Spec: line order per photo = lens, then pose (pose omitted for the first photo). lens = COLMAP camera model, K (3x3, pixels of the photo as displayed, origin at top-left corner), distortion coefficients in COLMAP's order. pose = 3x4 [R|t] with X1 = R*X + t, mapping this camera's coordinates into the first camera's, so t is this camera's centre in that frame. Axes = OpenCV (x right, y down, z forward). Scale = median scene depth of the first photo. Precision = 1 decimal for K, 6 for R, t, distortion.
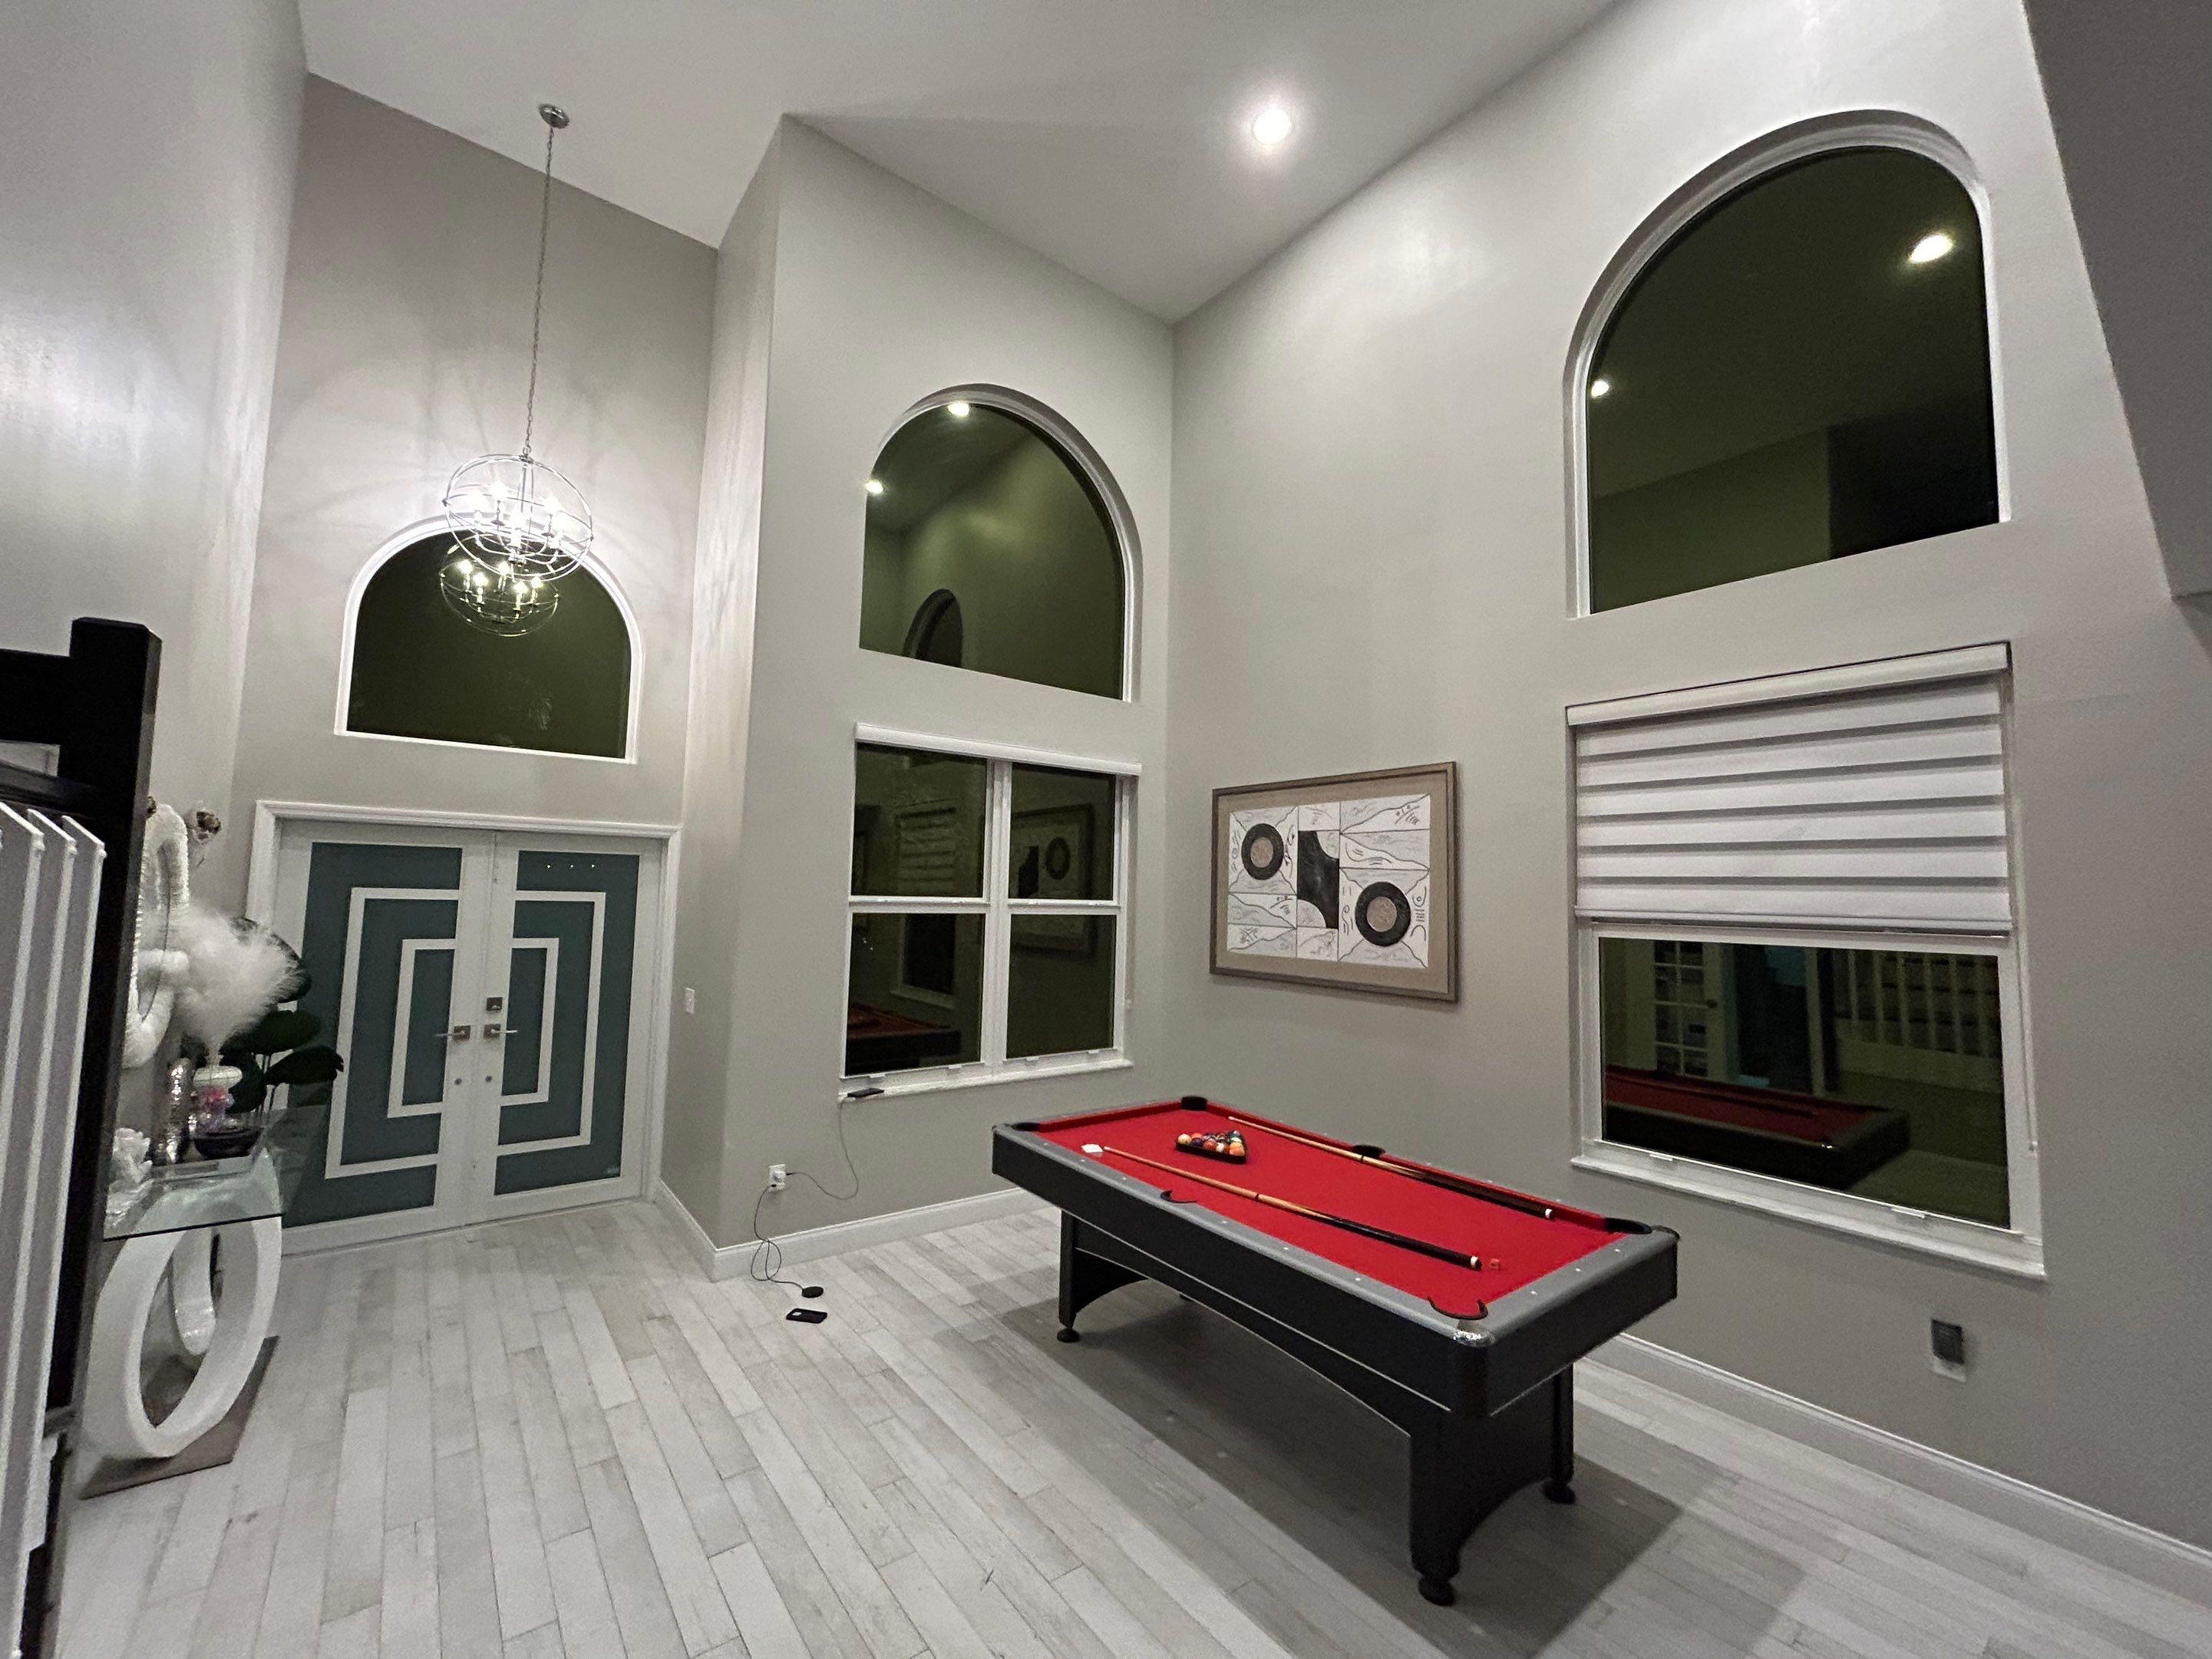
lens RADIAL K [[891.4, 0, 1101.6], [0, 891.4, 826.0], [0, 0, 1]] dist [-0.003233, 0.001419]
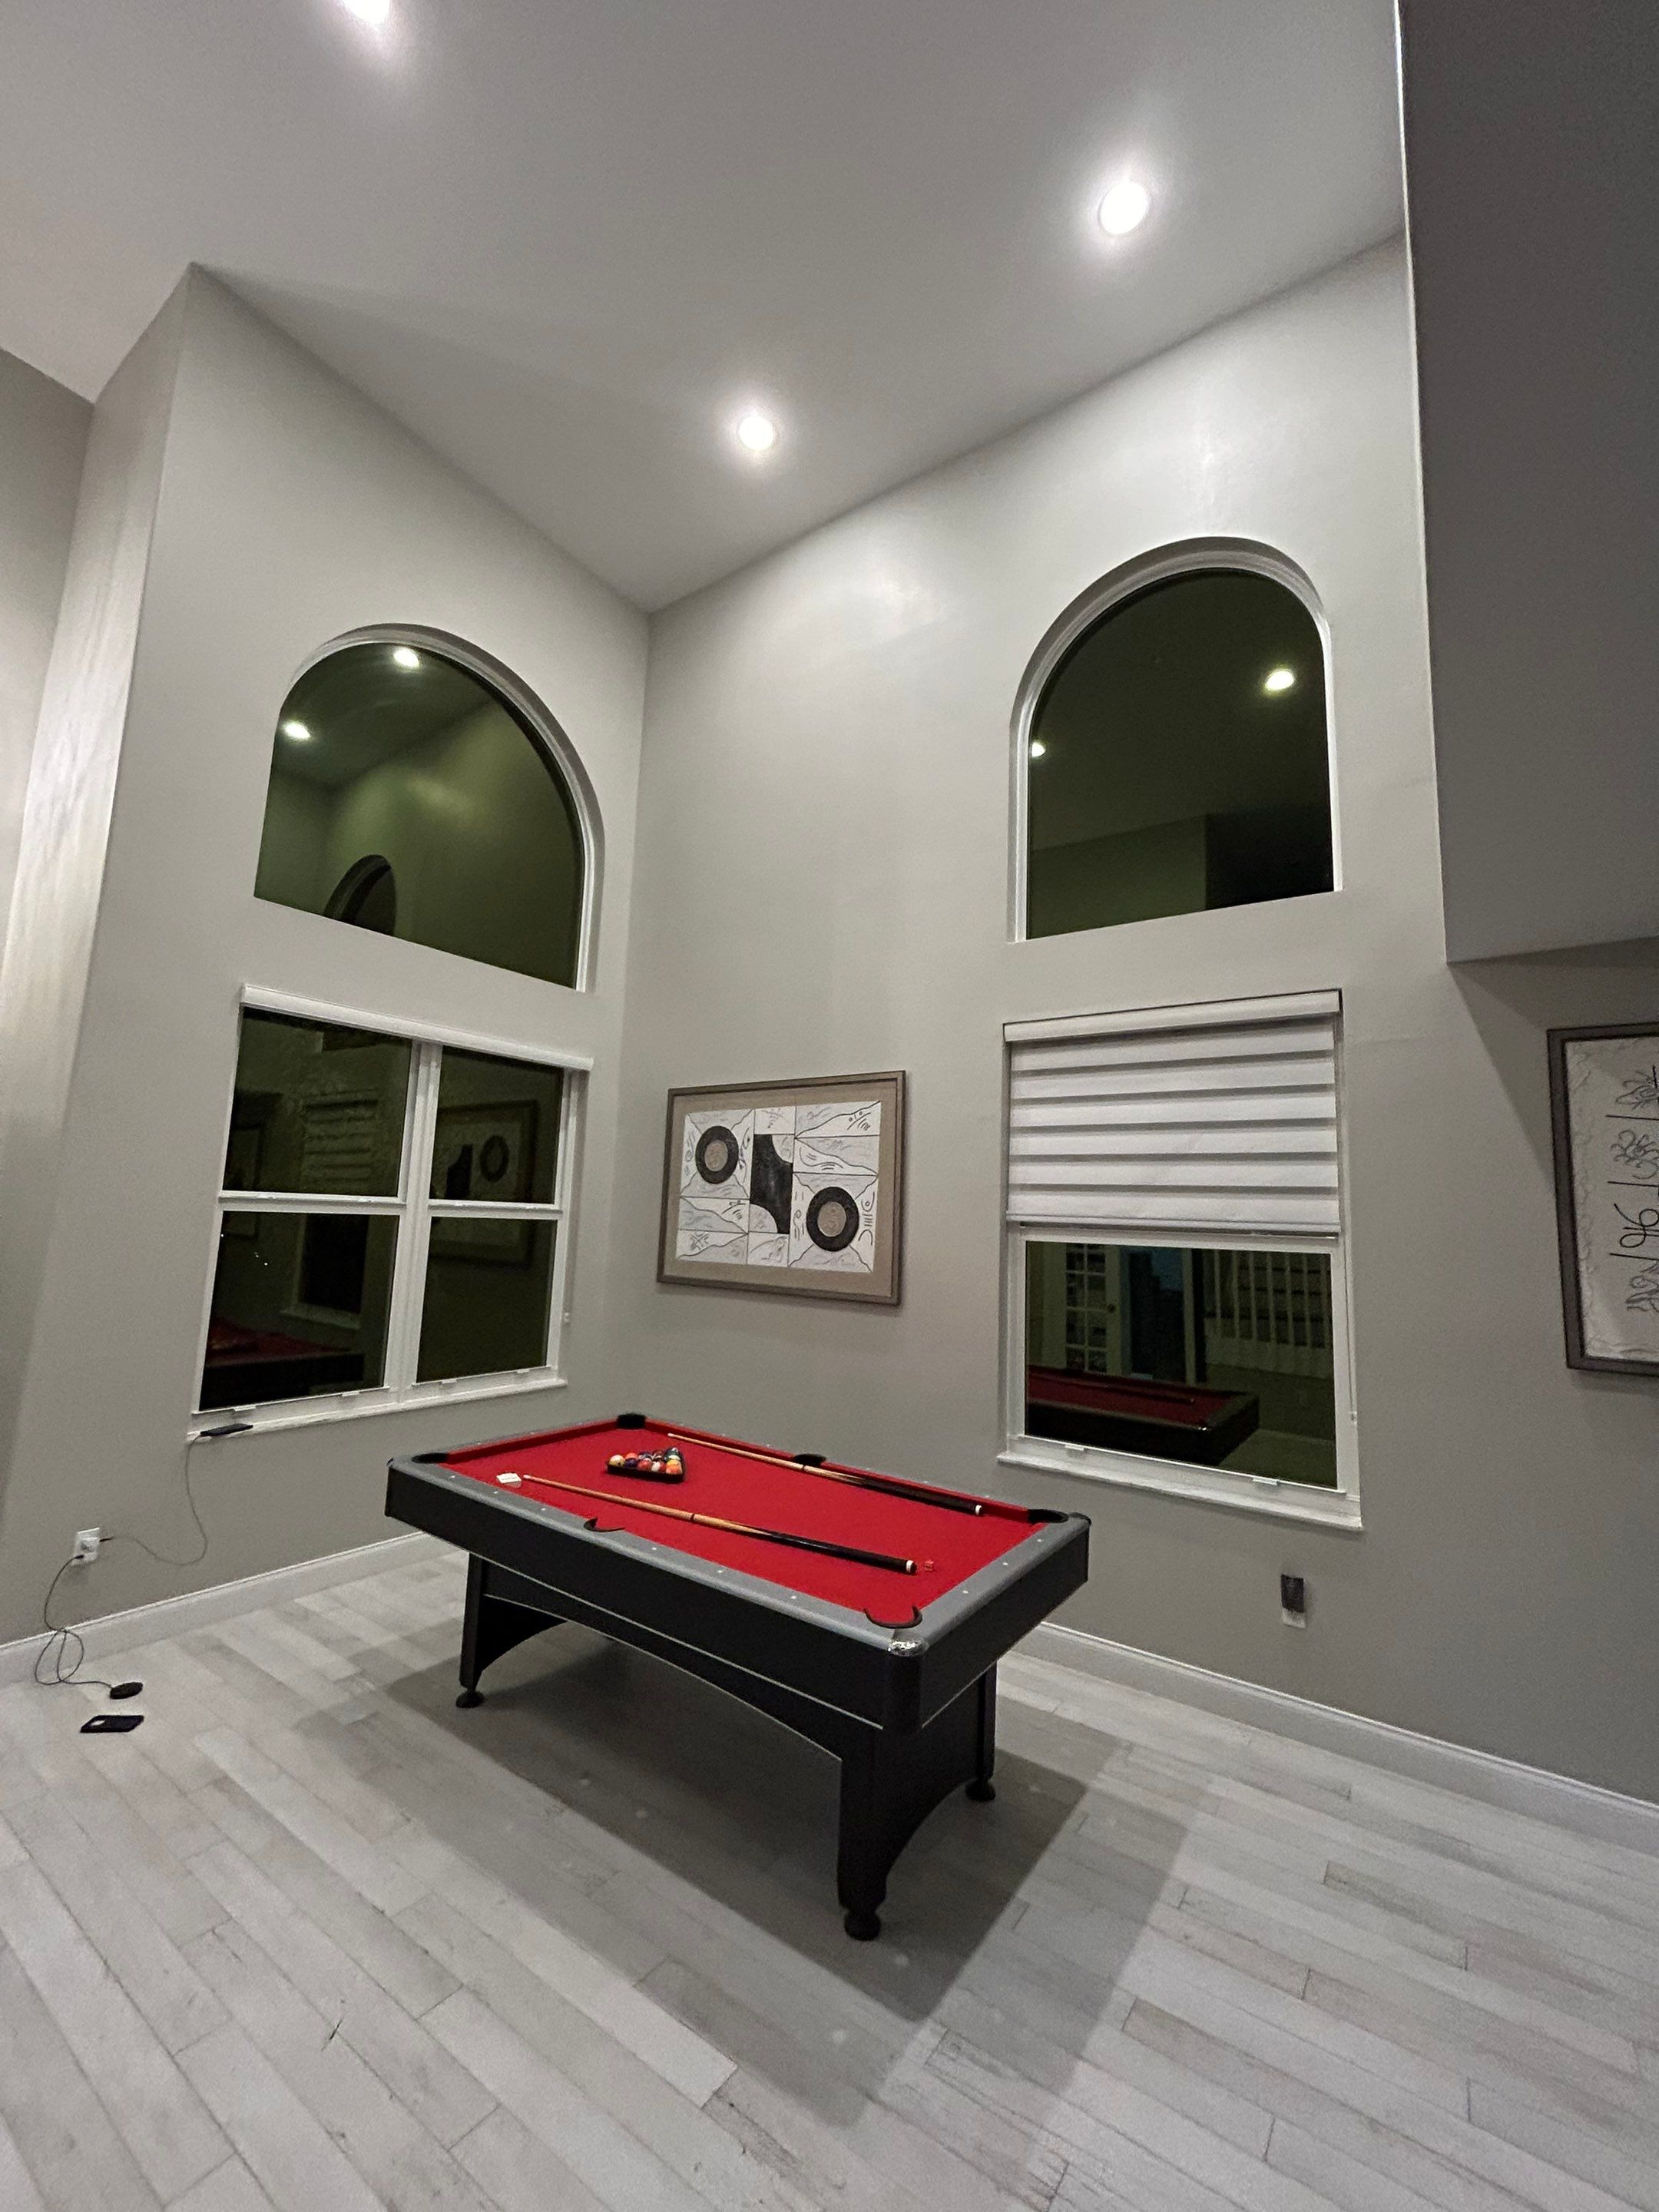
lens RADIAL K [[891.5, 0, 829.4], [0, 891.5, 1105.1], [0, 0, 1]] dist [-0.003233, 0.001419]
pose [[0.955053, 0.047763, 0.292562, 0.014537], [-0.035539, 0.998264, -0.046960, 0.020513], [-0.294297, 0.034452, 0.955093, 0.045590]]
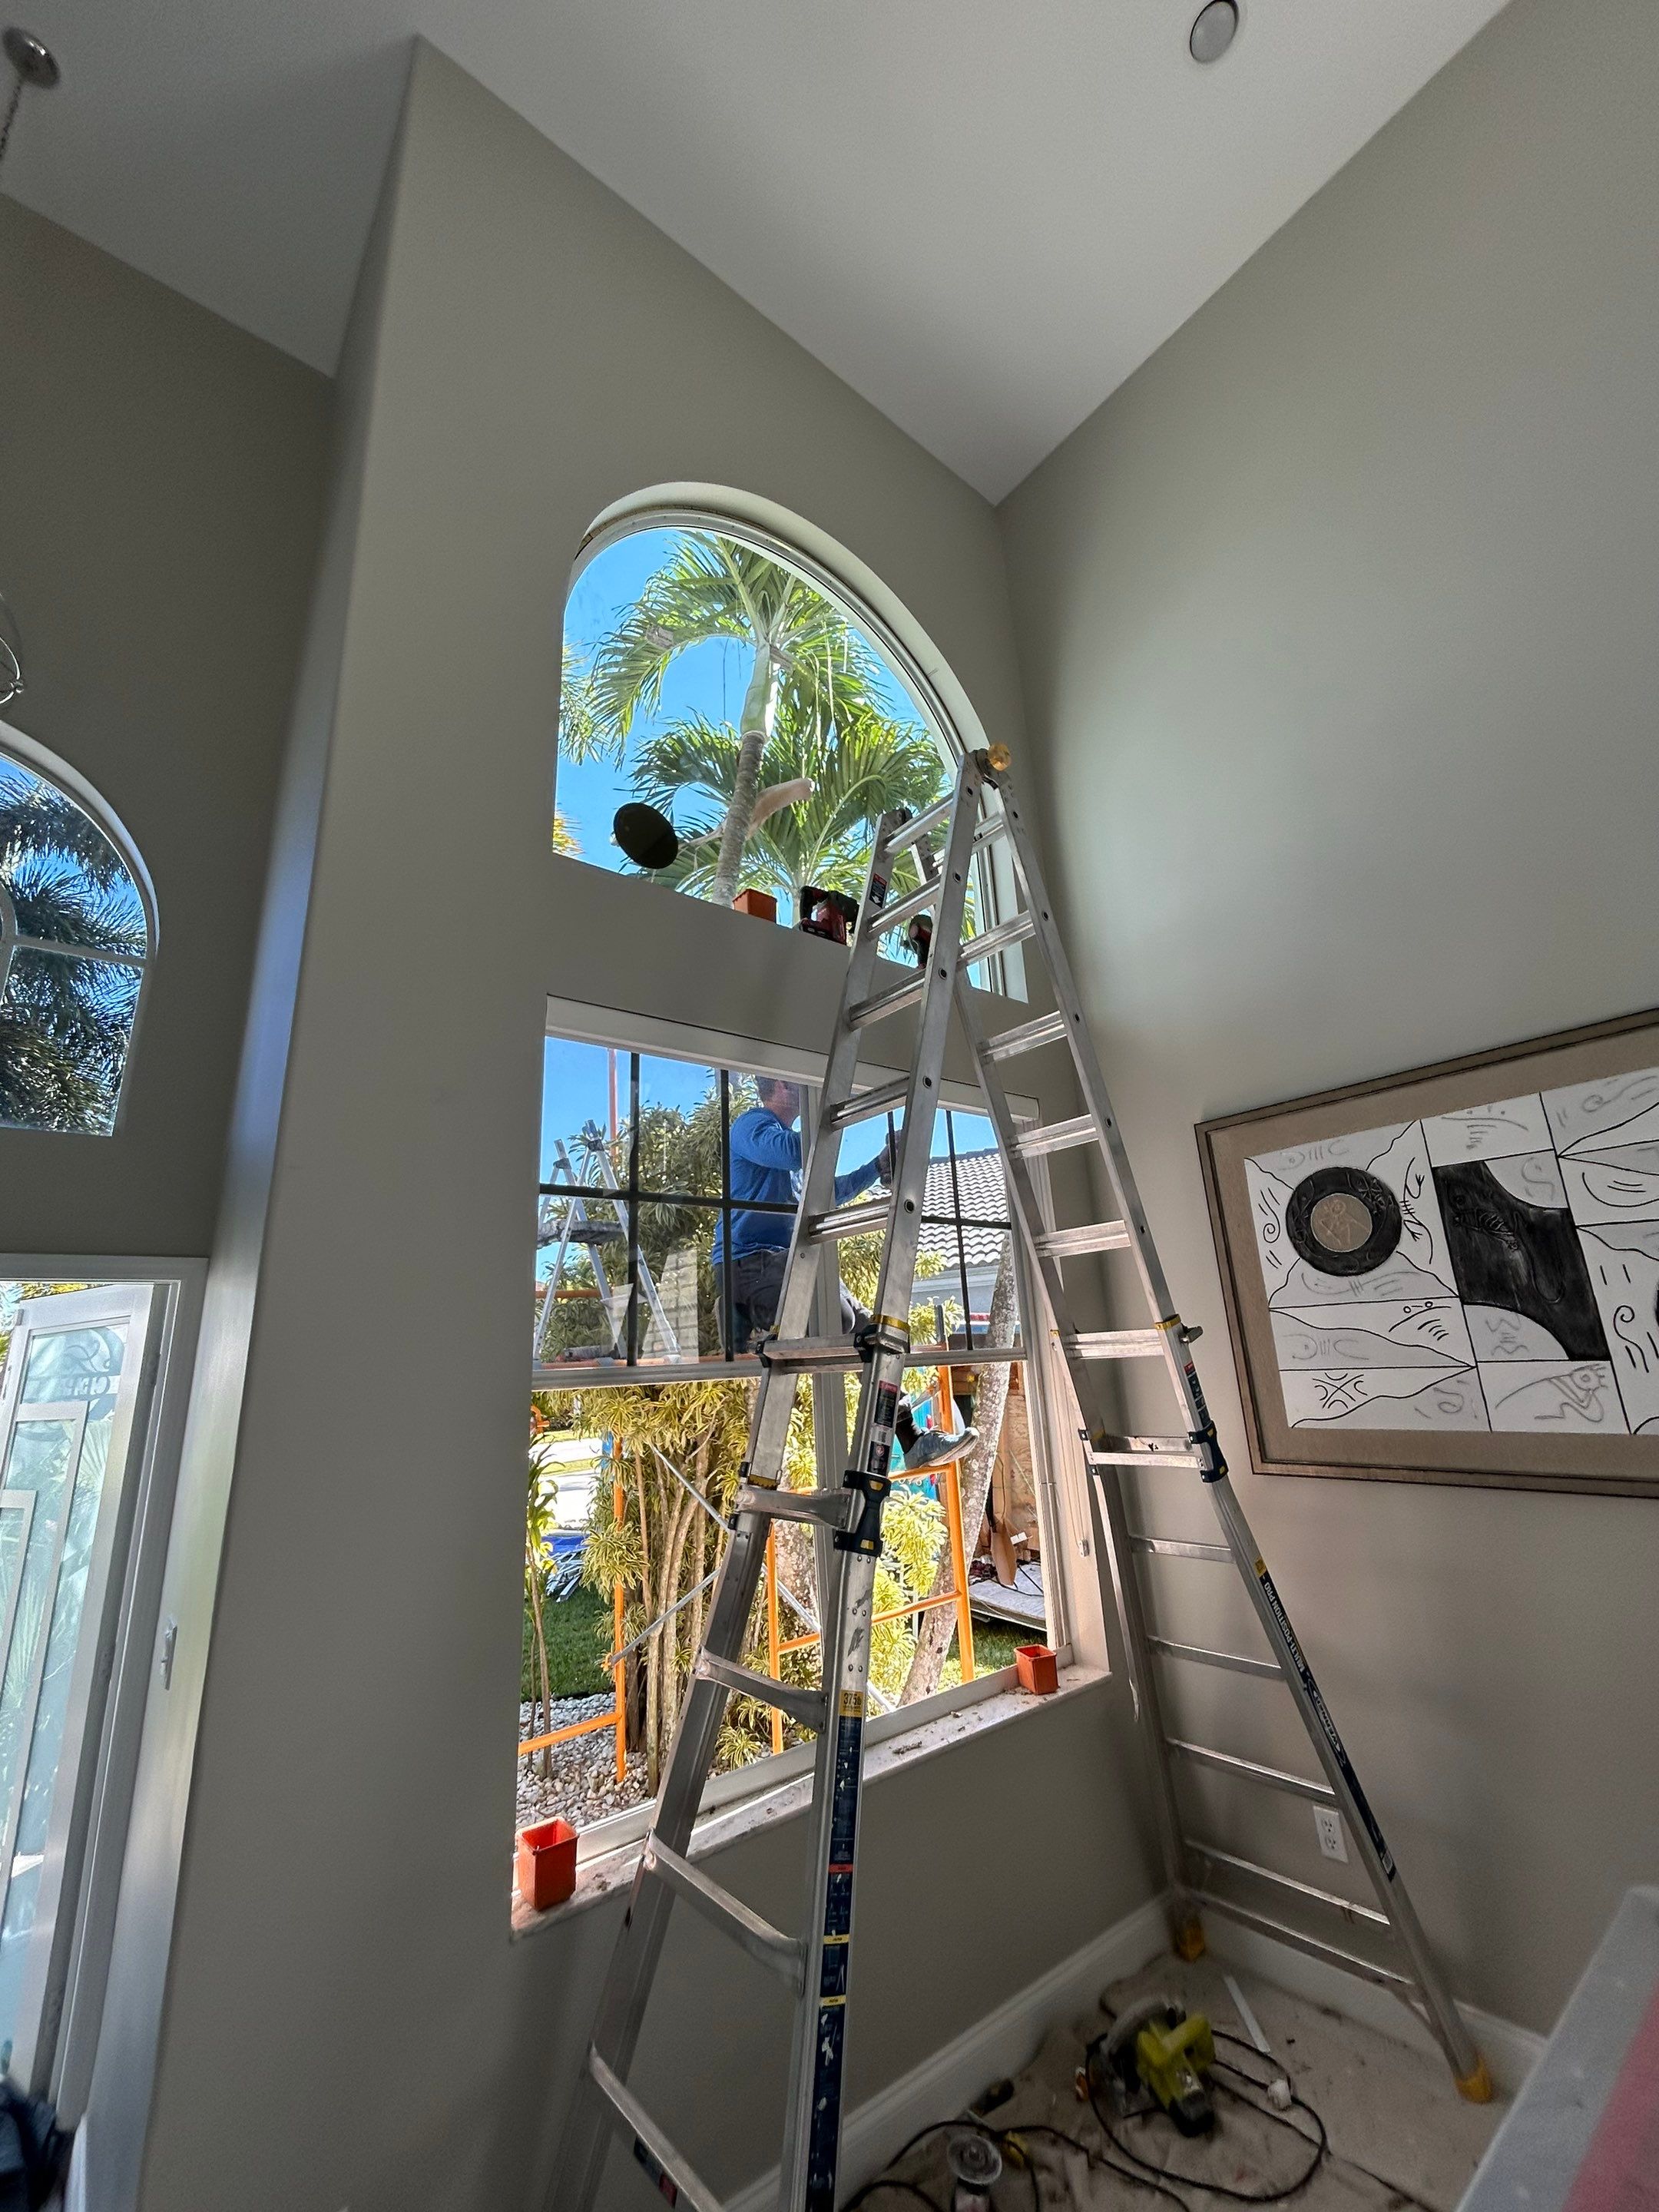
lens RADIAL K [[891.5, 0, 825.8], [0, 891.5, 1106.2], [0, 0, 1]] dist [-0.003233, 0.001419]
pose [[0.997373, -0.062312, 0.036942, -0.173476], [0.068628, 0.976026, -0.206550, 0.064914], [-0.023186, 0.208542, 0.977738, 0.630995]]
